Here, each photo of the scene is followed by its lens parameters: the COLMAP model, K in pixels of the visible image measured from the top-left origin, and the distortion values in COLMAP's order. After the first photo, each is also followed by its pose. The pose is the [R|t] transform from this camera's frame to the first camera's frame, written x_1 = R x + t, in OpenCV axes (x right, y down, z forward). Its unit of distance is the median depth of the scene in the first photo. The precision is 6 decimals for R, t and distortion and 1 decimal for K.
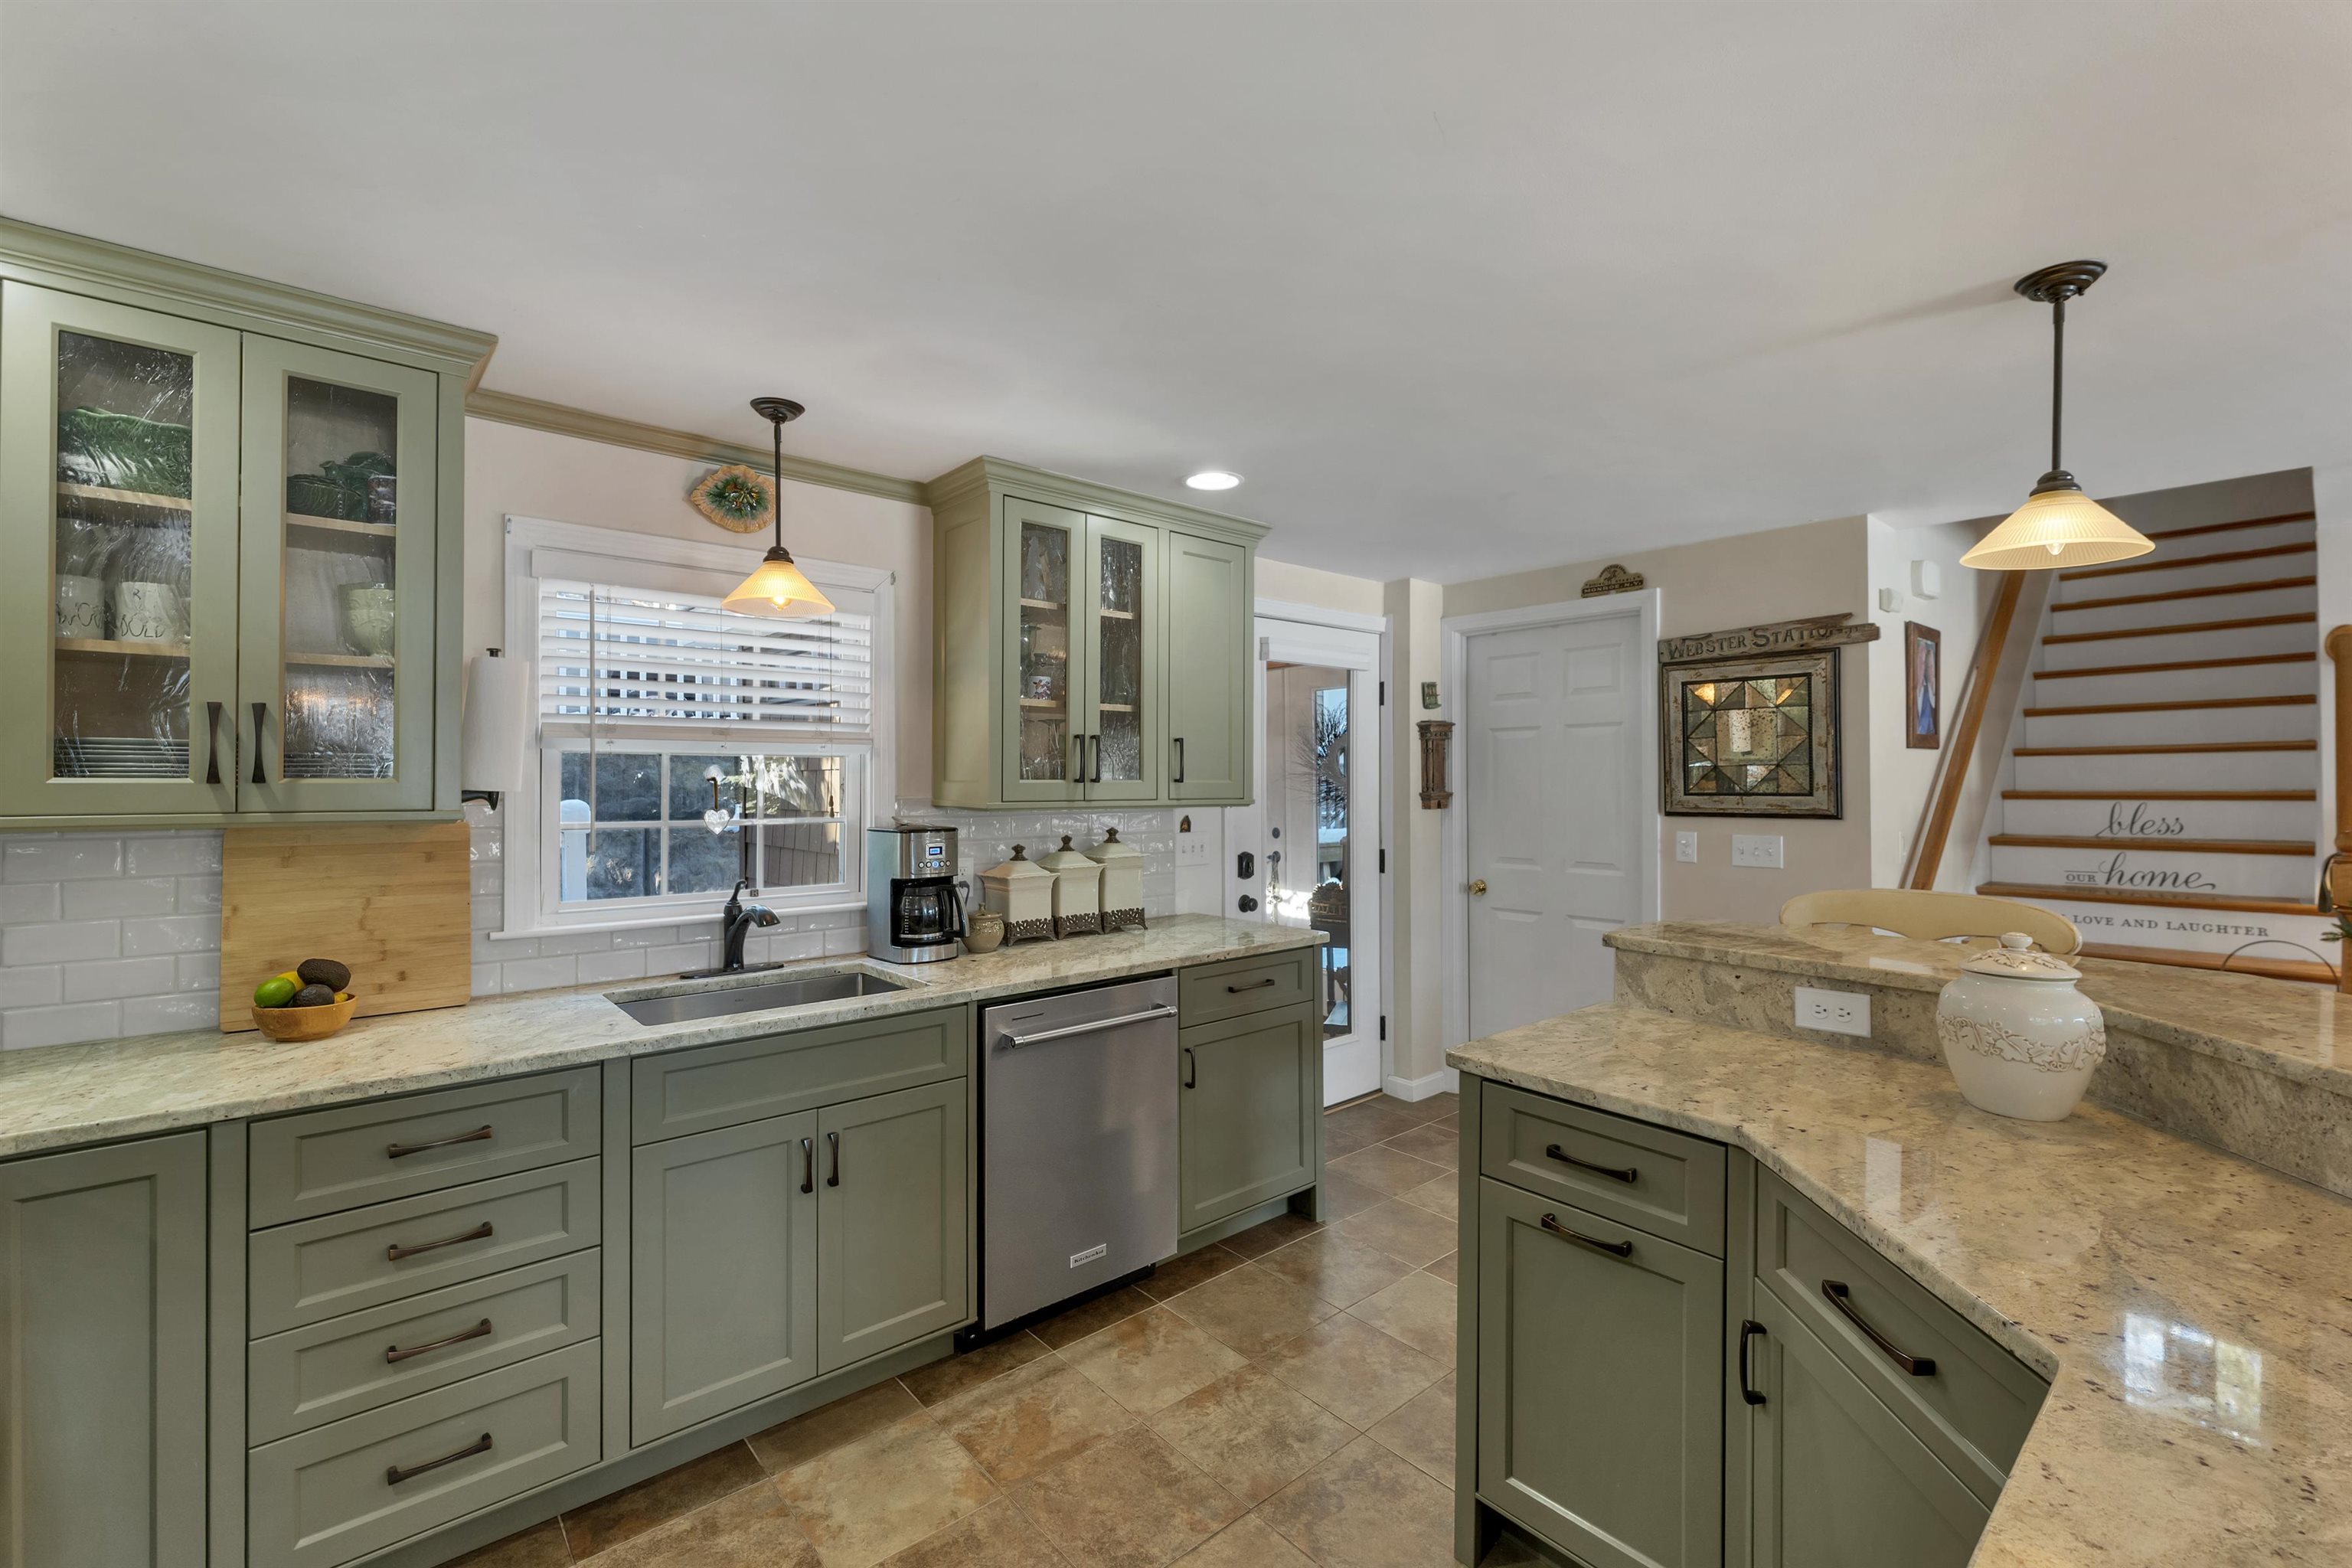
lens RADIAL K [[980.7, 0, 1138.8], [0, 980.7, 769.5], [0, 0, 1]] dist [-0.000895, 0.000600]
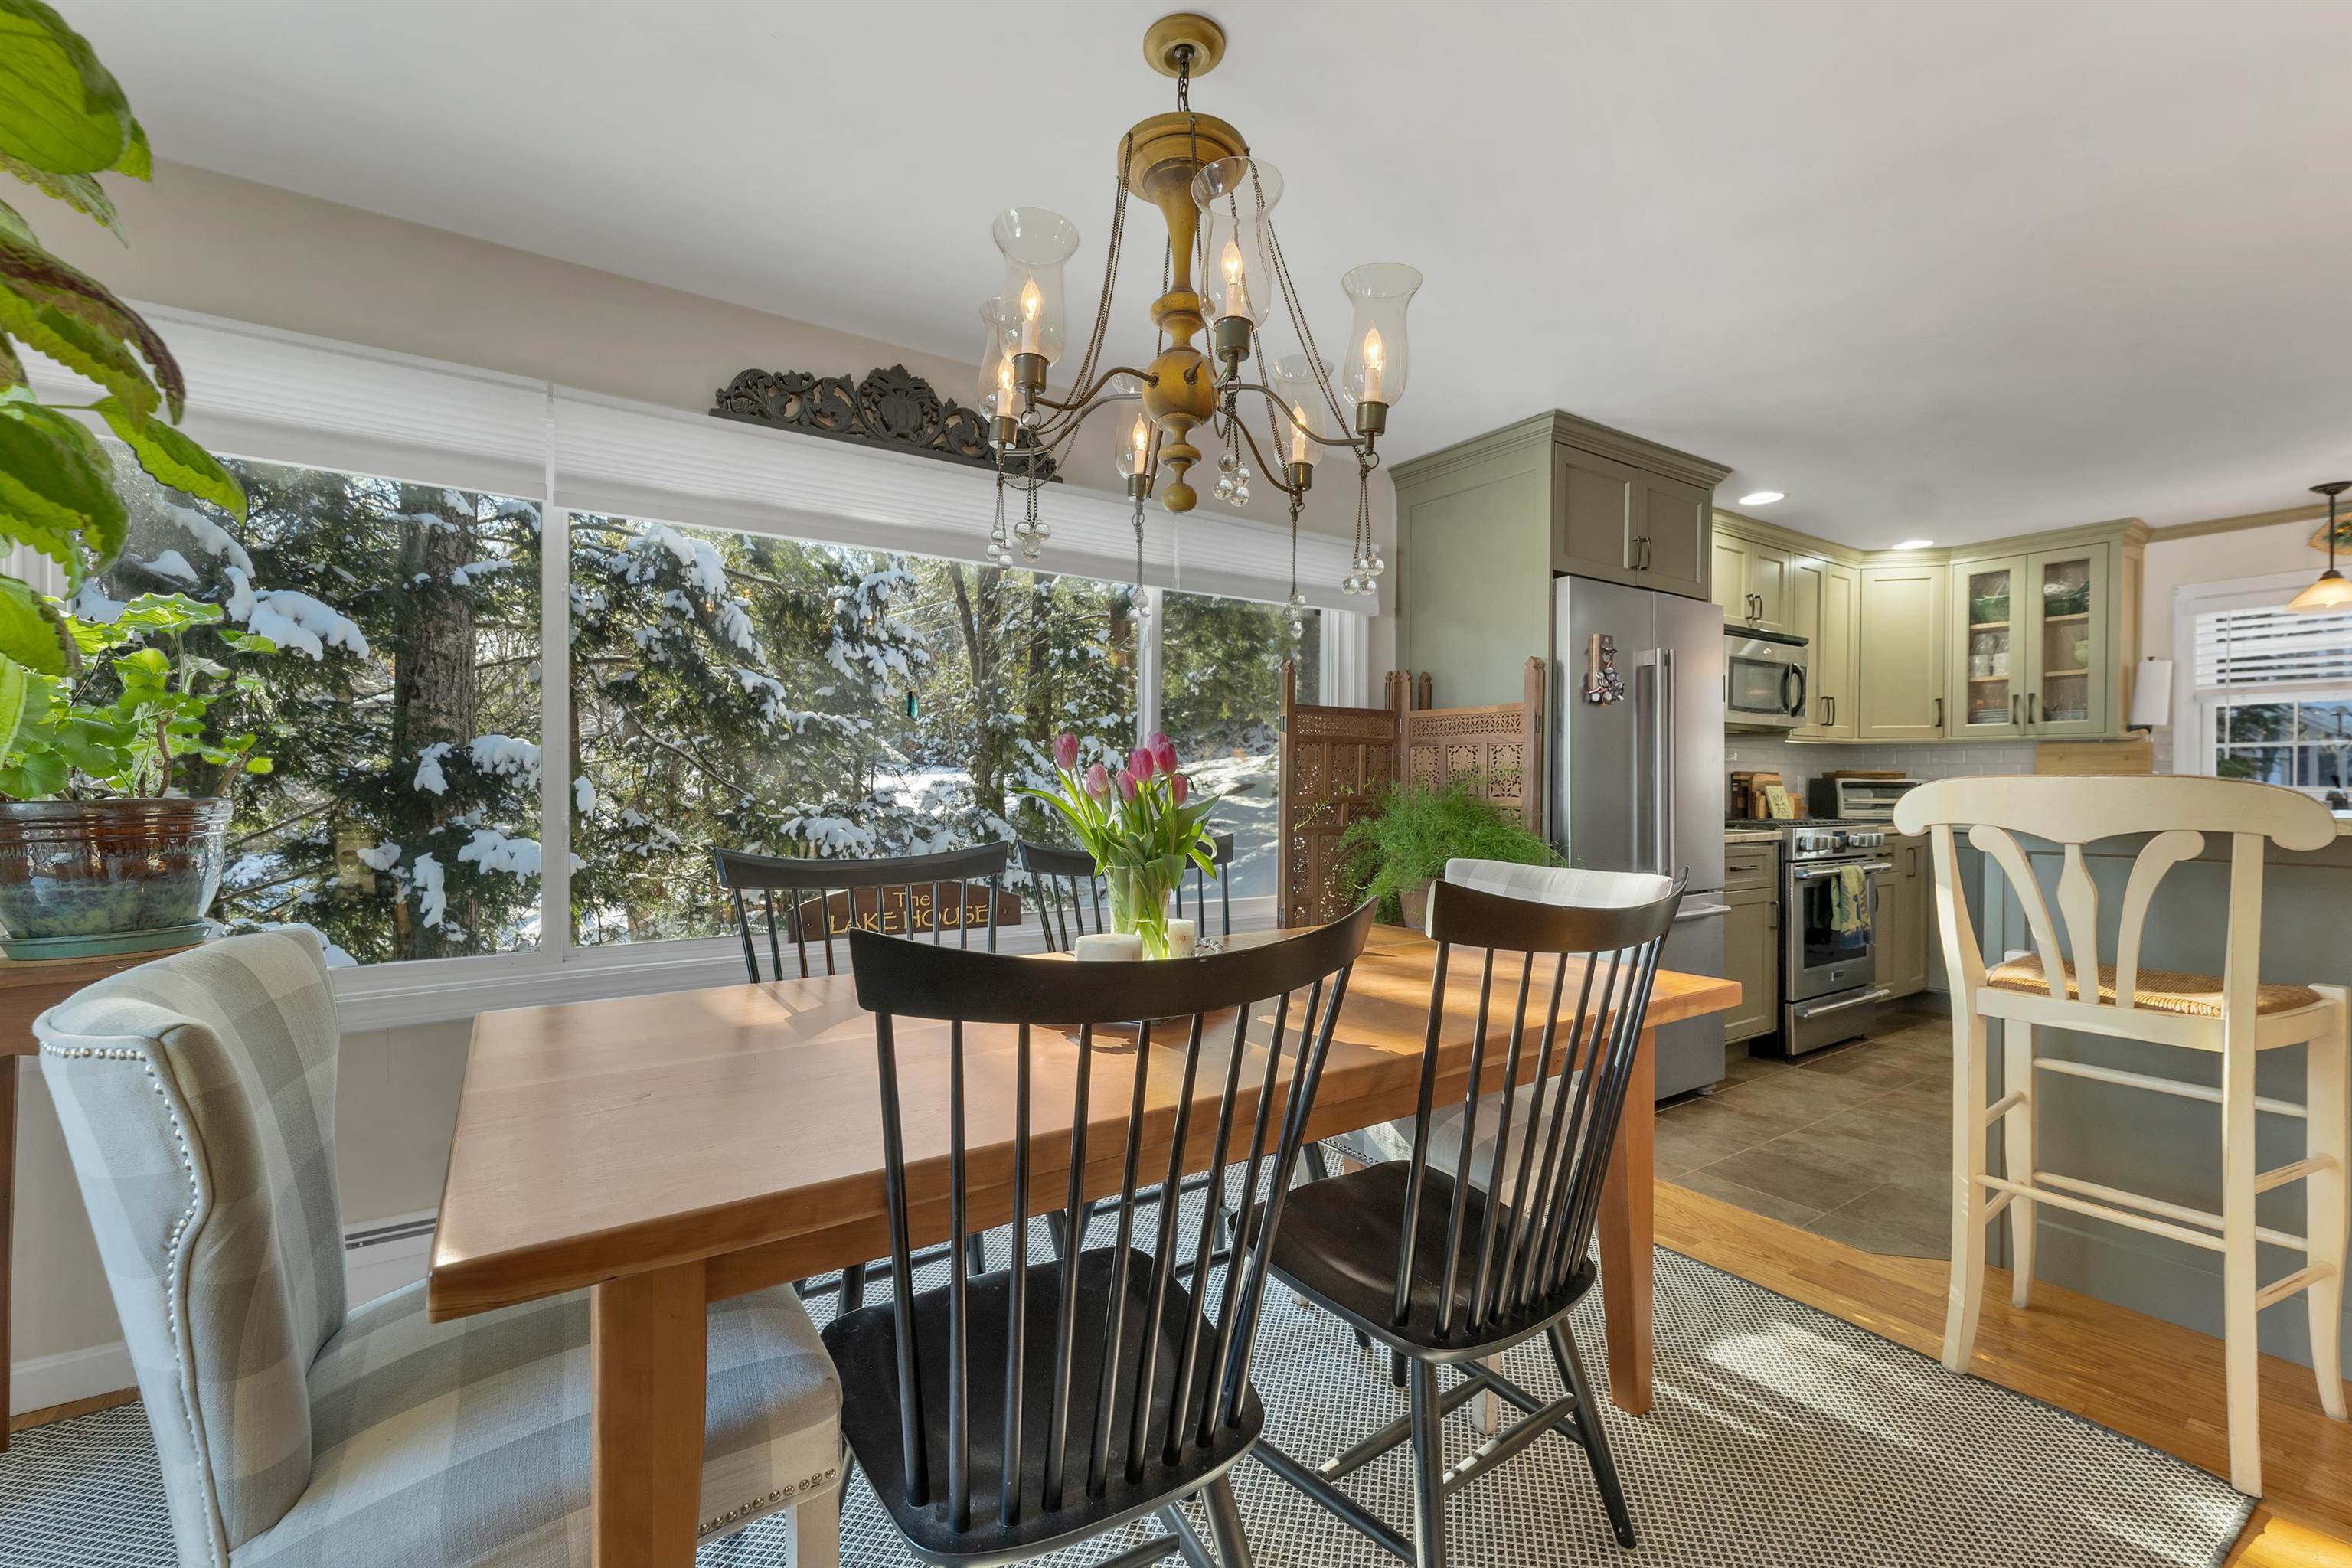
lens RADIAL K [[965.5, 0, 1176.7], [0, 965.5, 783.3], [0, 0, 1]] dist [-0.000980, 0.000062]
pose [[-0.123623, 0.001358, -0.992328, 1.292966], [0.001973, 0.999997, 0.001123, 0.110280], [0.992327, -0.001819, -0.123626, -0.632820]]
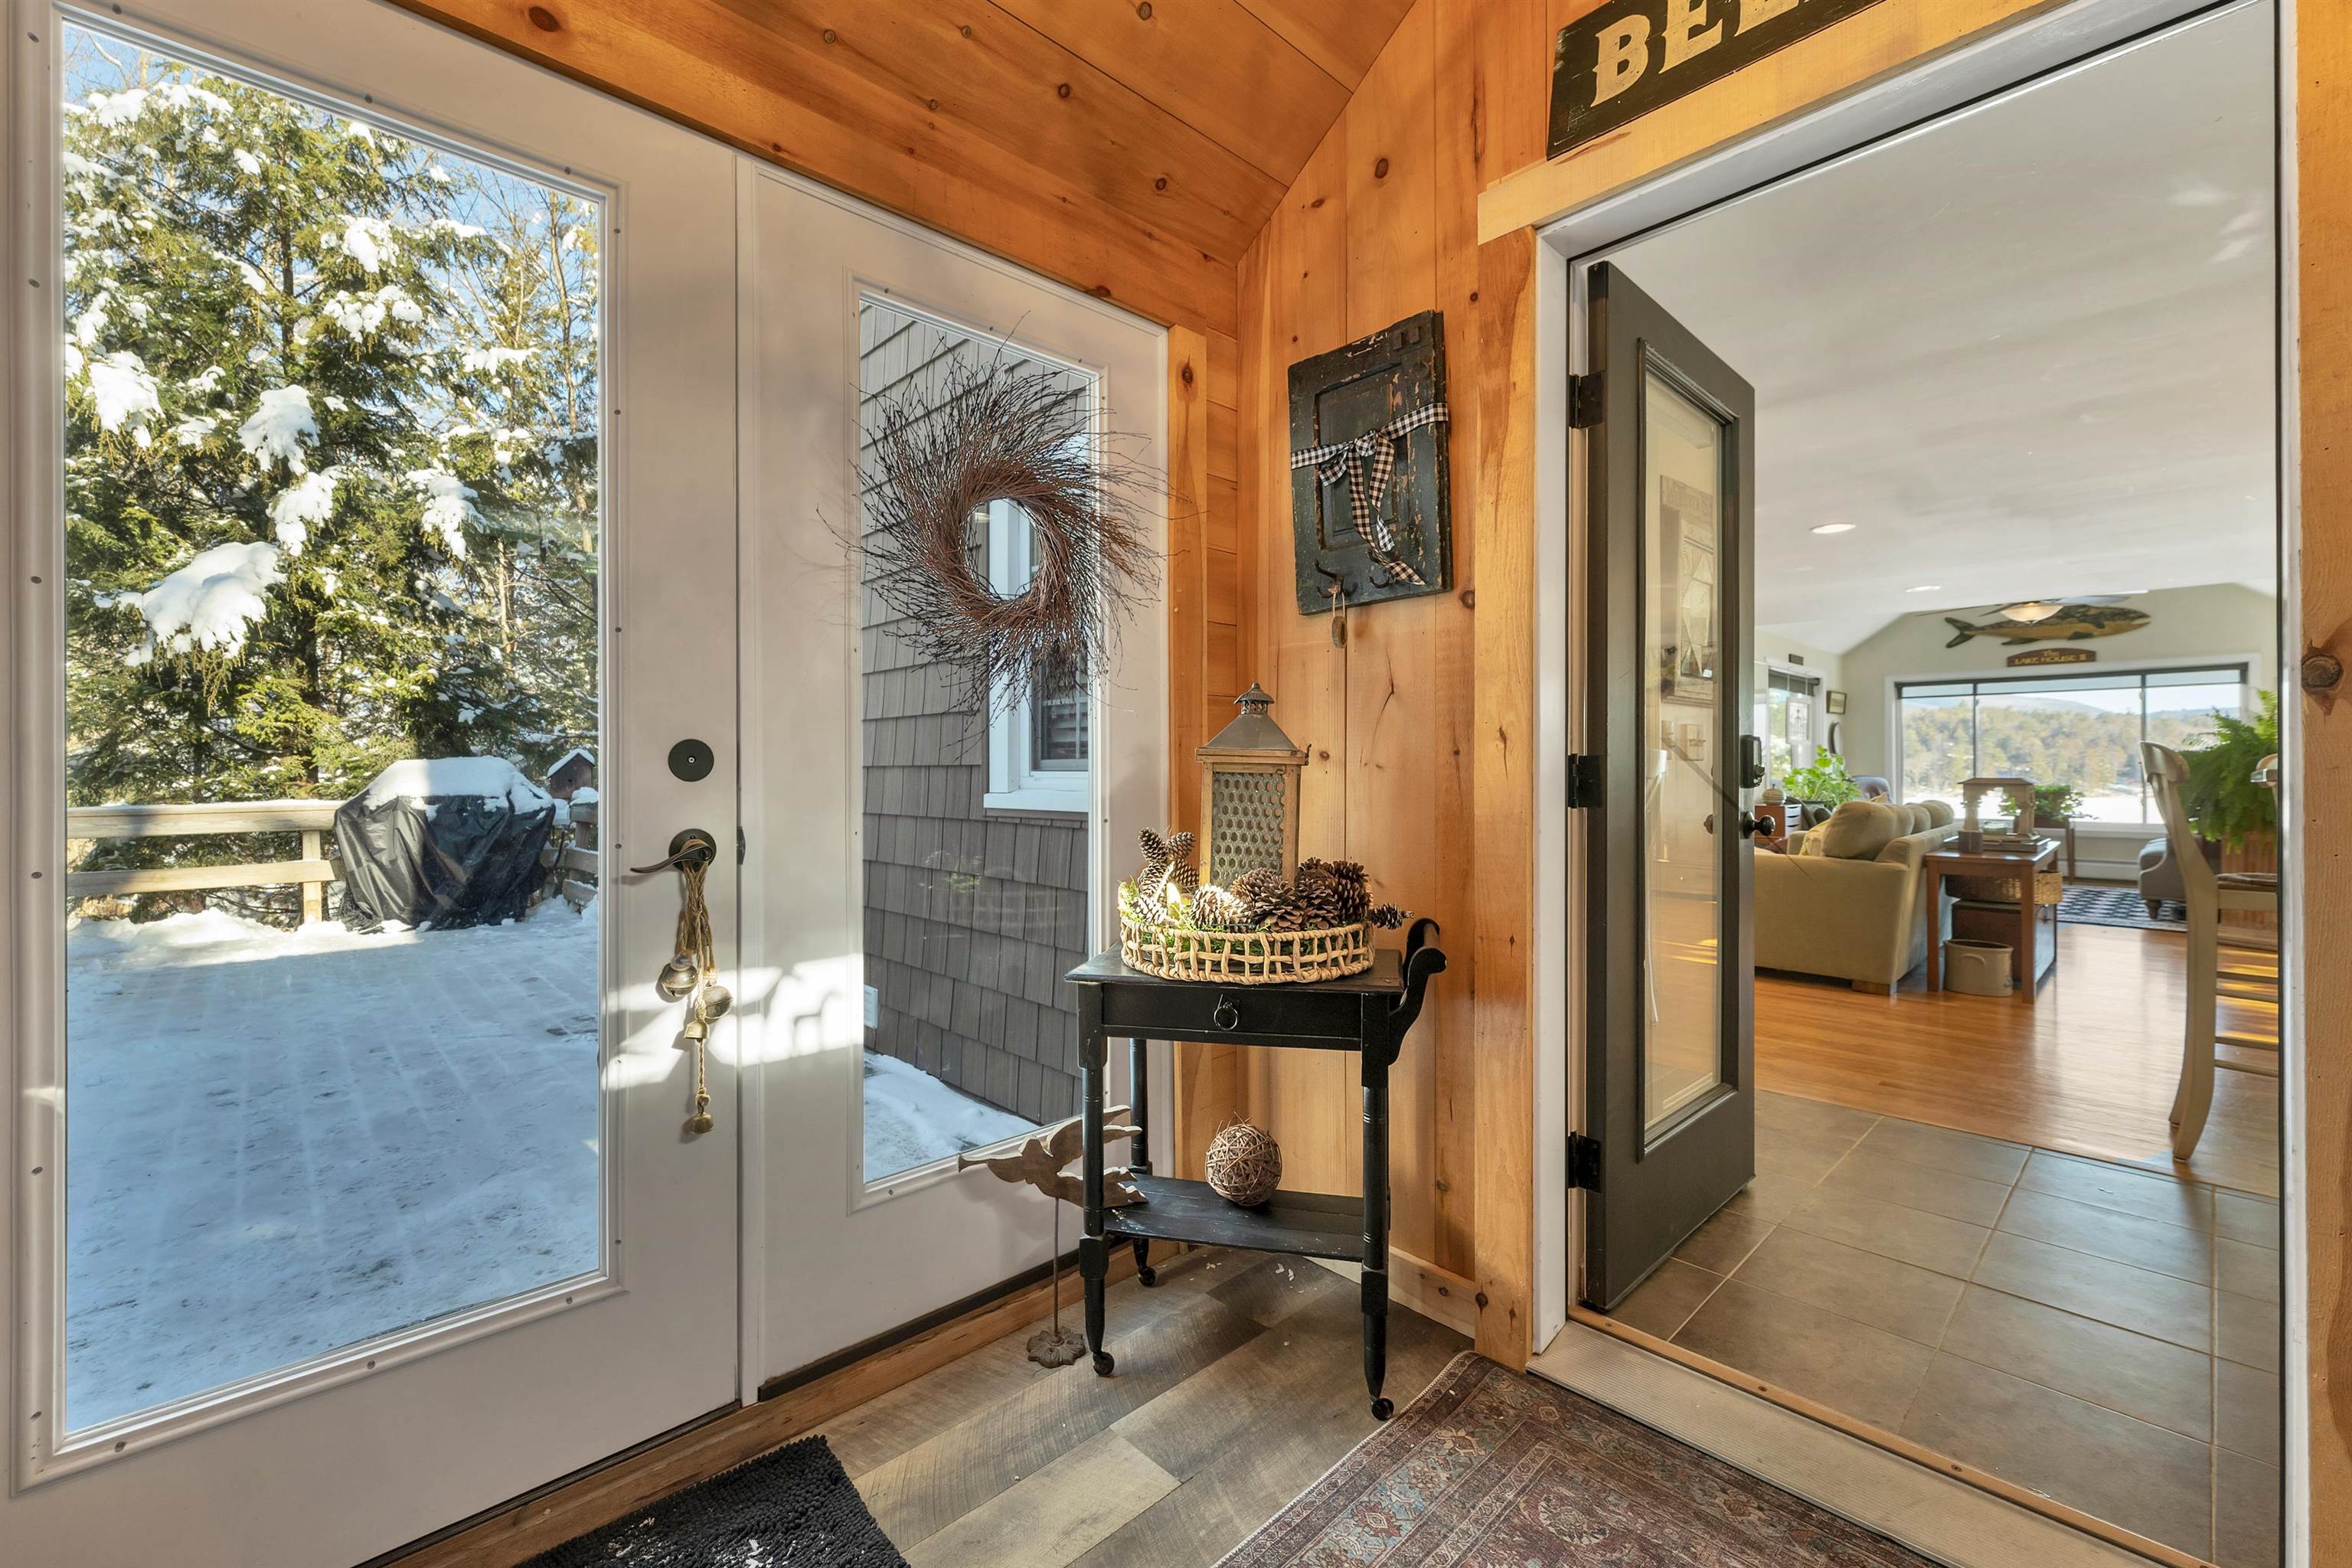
lens RADIAL K [[965.5, 0, 1132.1], [0, 965.5, 781.3], [0, 0, 1]] dist [-0.000980, 0.000062]
pose [[-0.057406, -0.005326, 0.998337, -0.258842], [-0.006853, 0.999964, 0.004941, 0.154939], [-0.998327, -0.006558, -0.057440, 2.001813]]
